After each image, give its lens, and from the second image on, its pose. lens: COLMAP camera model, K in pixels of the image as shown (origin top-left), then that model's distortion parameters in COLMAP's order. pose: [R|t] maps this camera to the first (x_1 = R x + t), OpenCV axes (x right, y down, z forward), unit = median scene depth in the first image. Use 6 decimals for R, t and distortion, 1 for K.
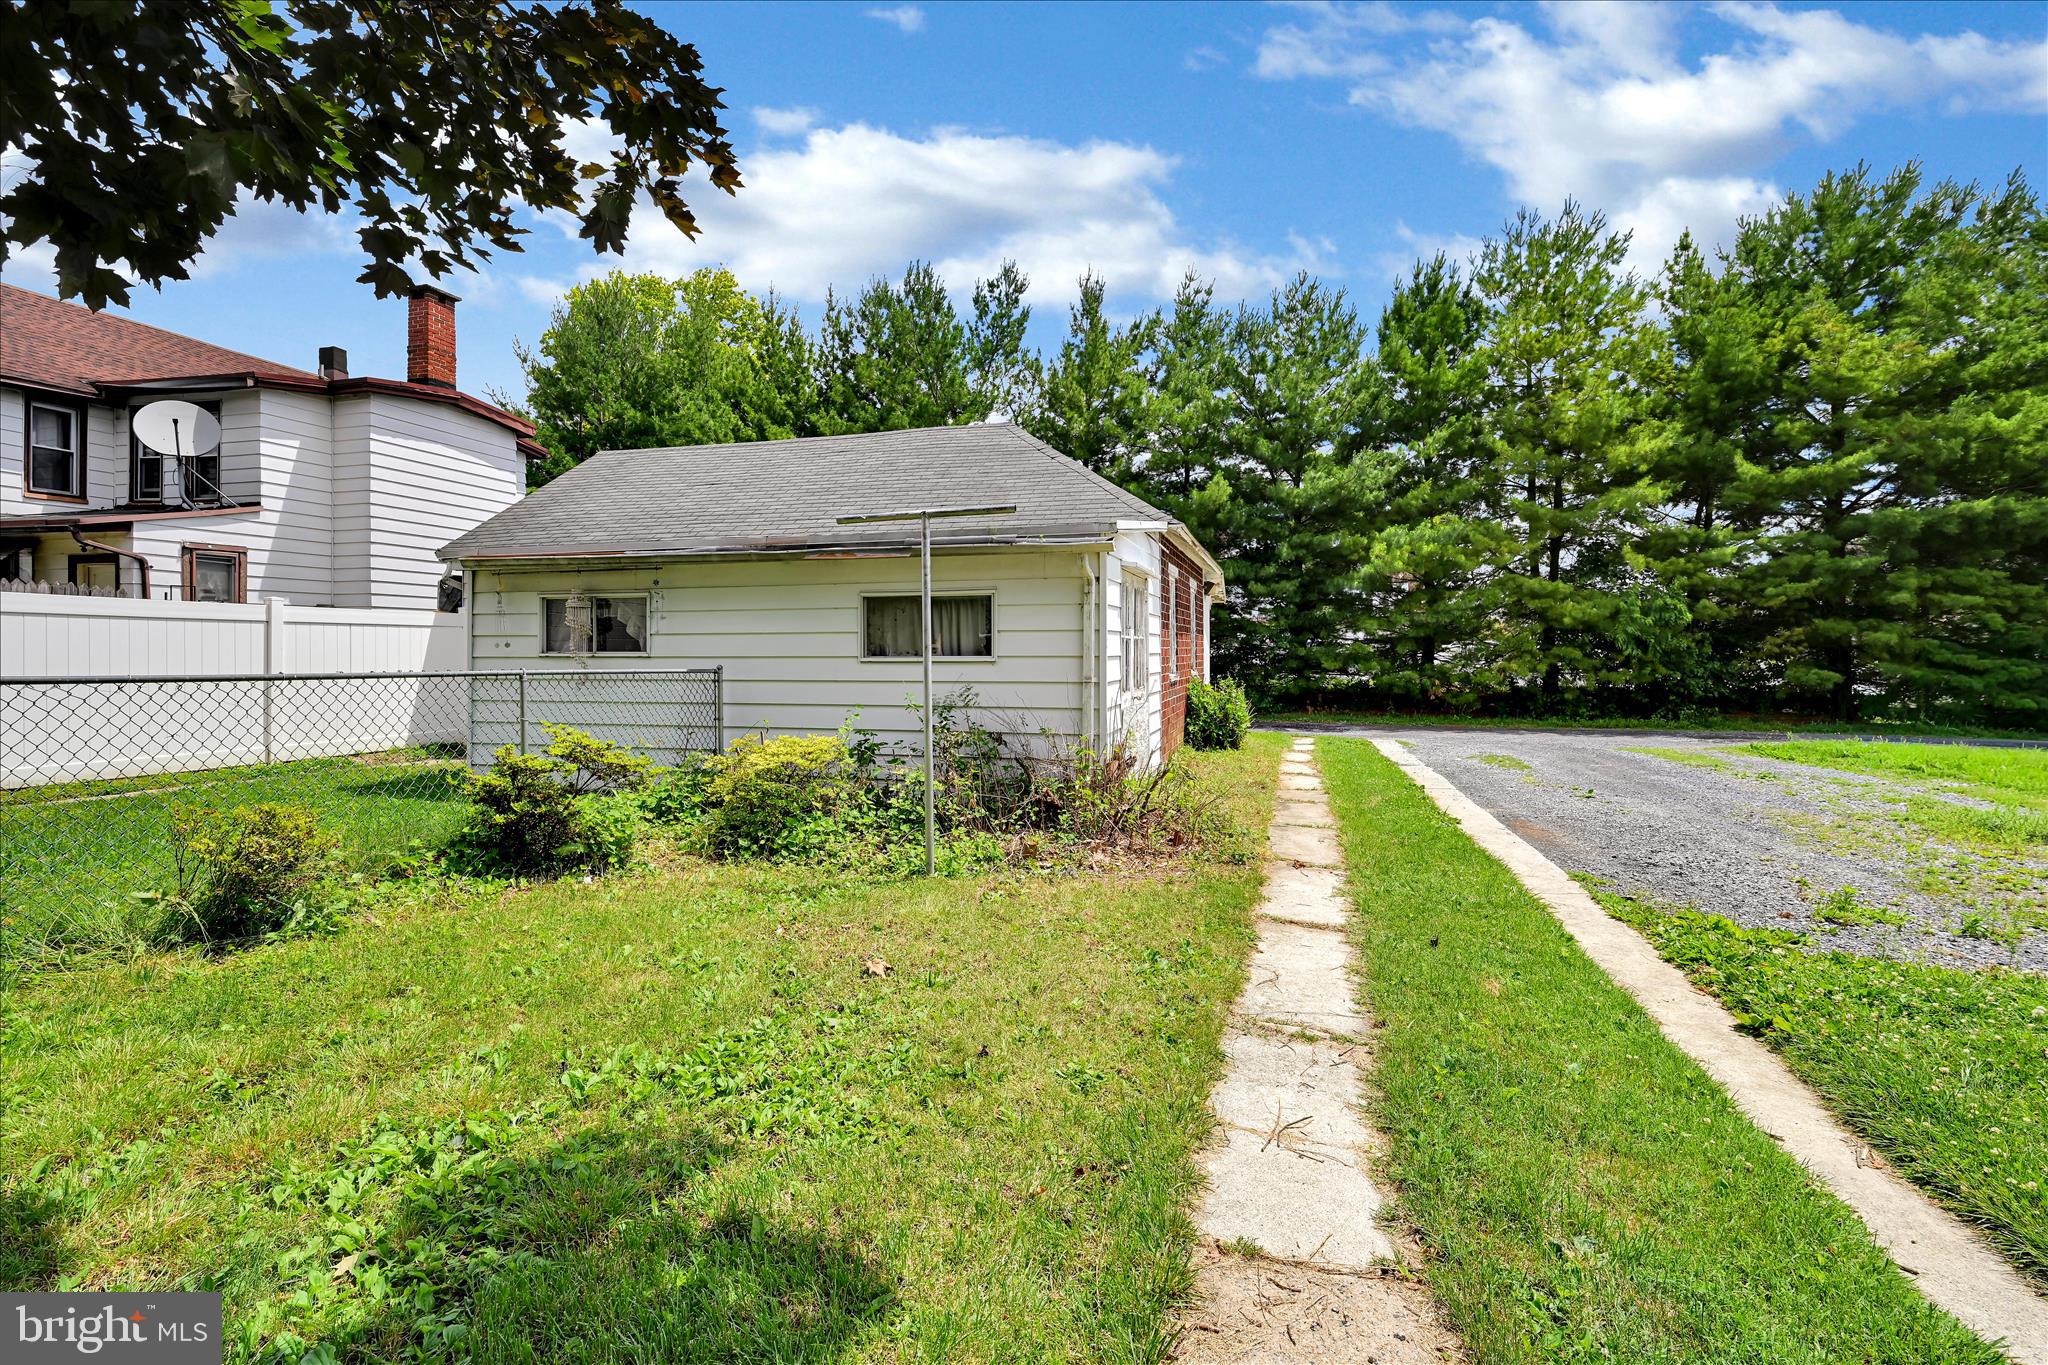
lens RADIAL K [[941.0, 0, 1022.7], [0, 941.0, 666.5], [0, 0, 1]] dist [0.000816, 0.000372]
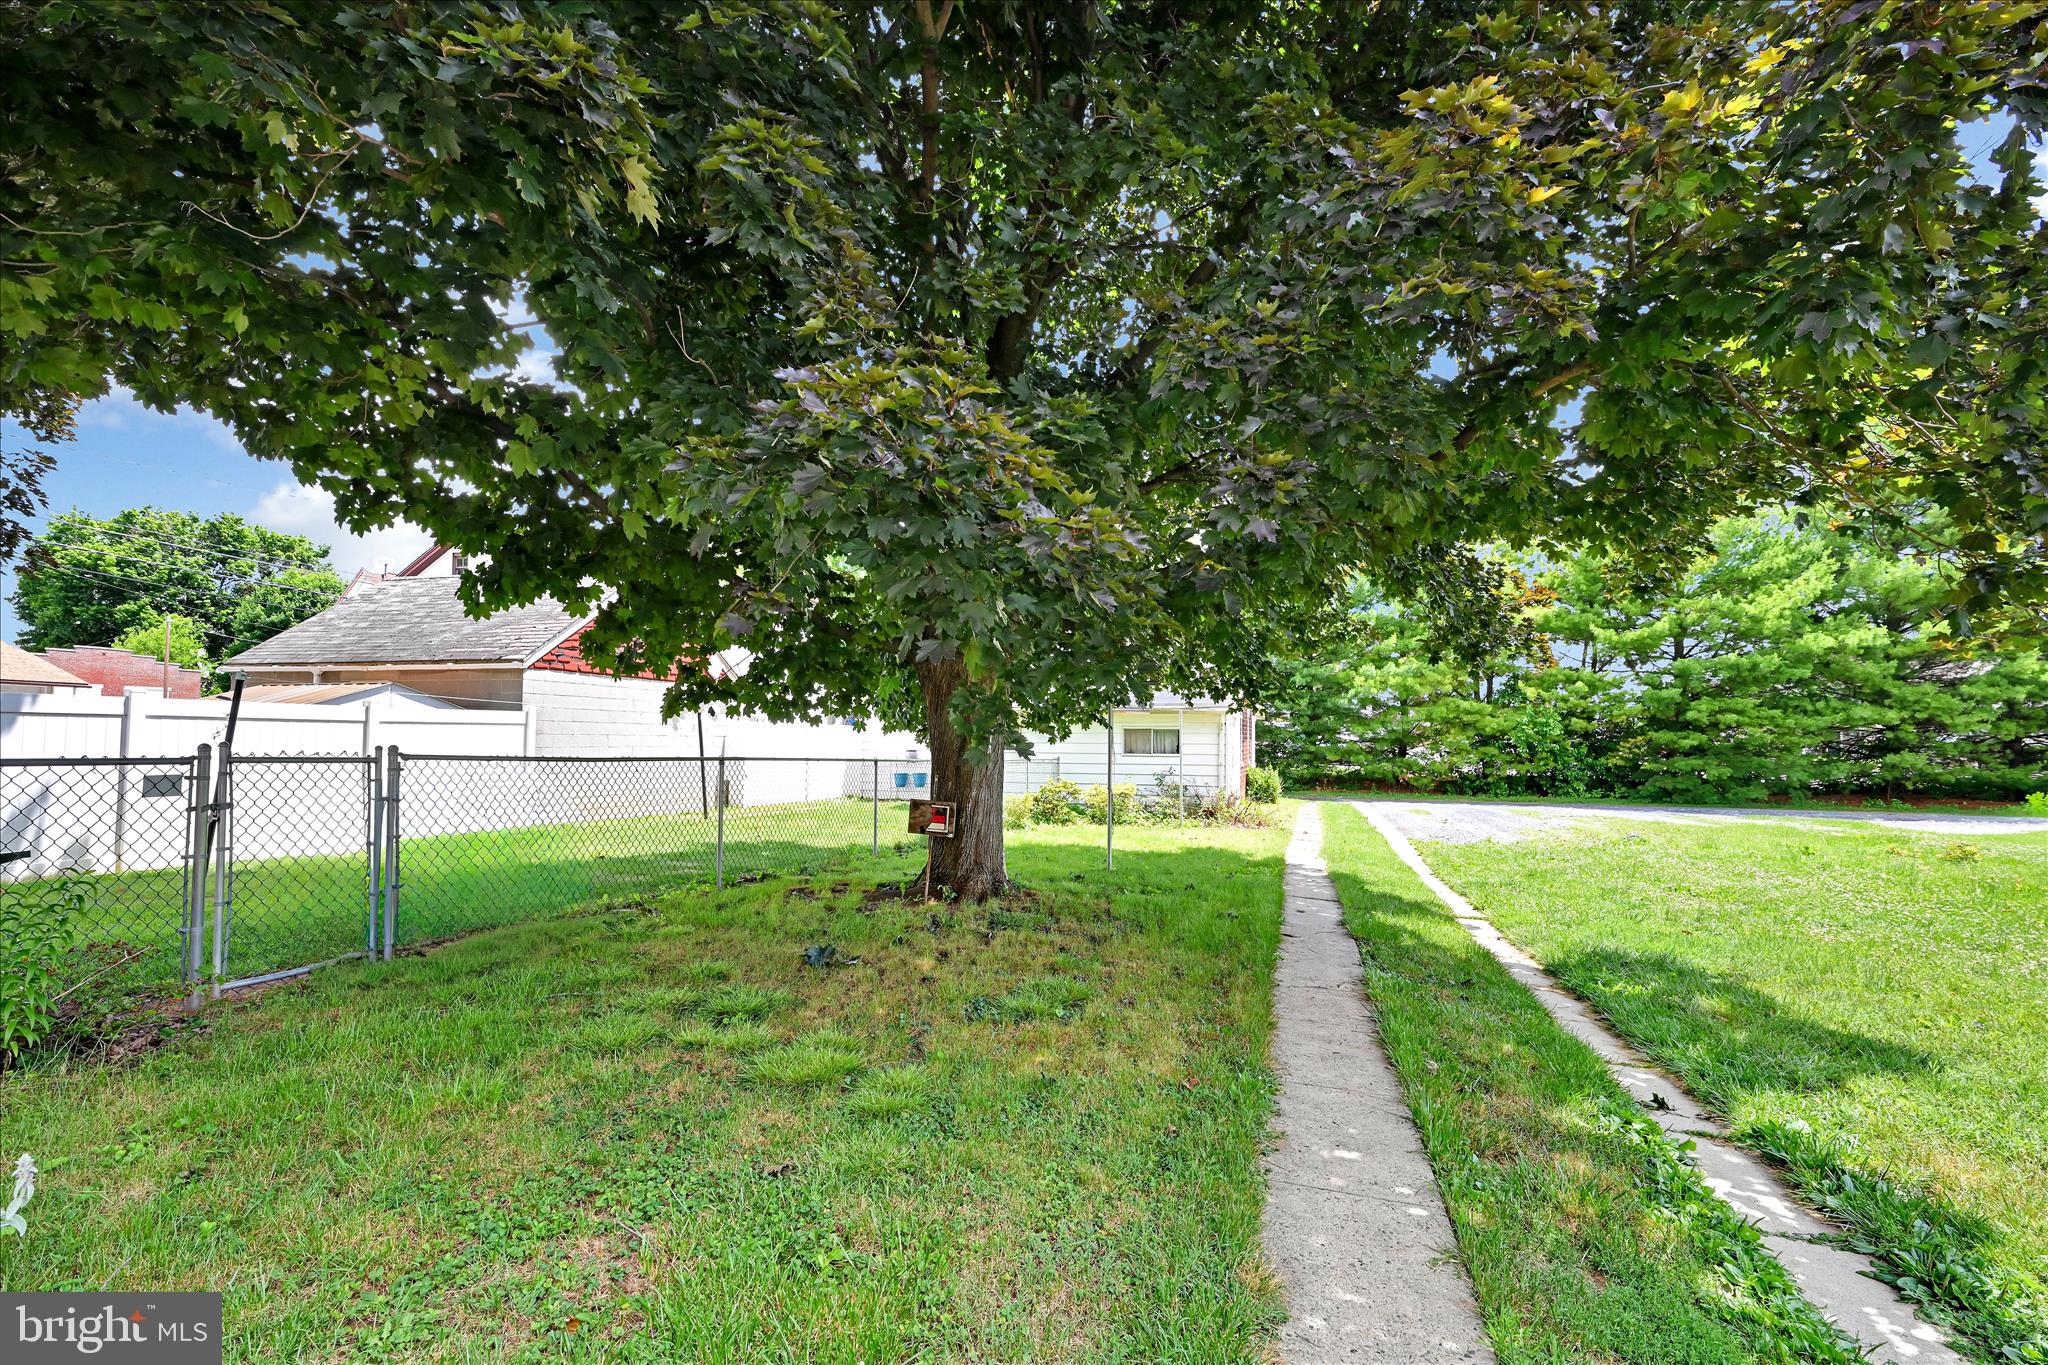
lens RADIAL K [[941.0, 0, 1022.7], [0, 941.0, 666.5], [0, 0, 1]] dist [0.000816, 0.000372]
pose [[0.999844, 0.004588, -0.017038, -0.143359], [-0.006206, 0.995348, -0.096142, 0.000105], [0.016518, 0.096233, 0.995222, -0.529702]]
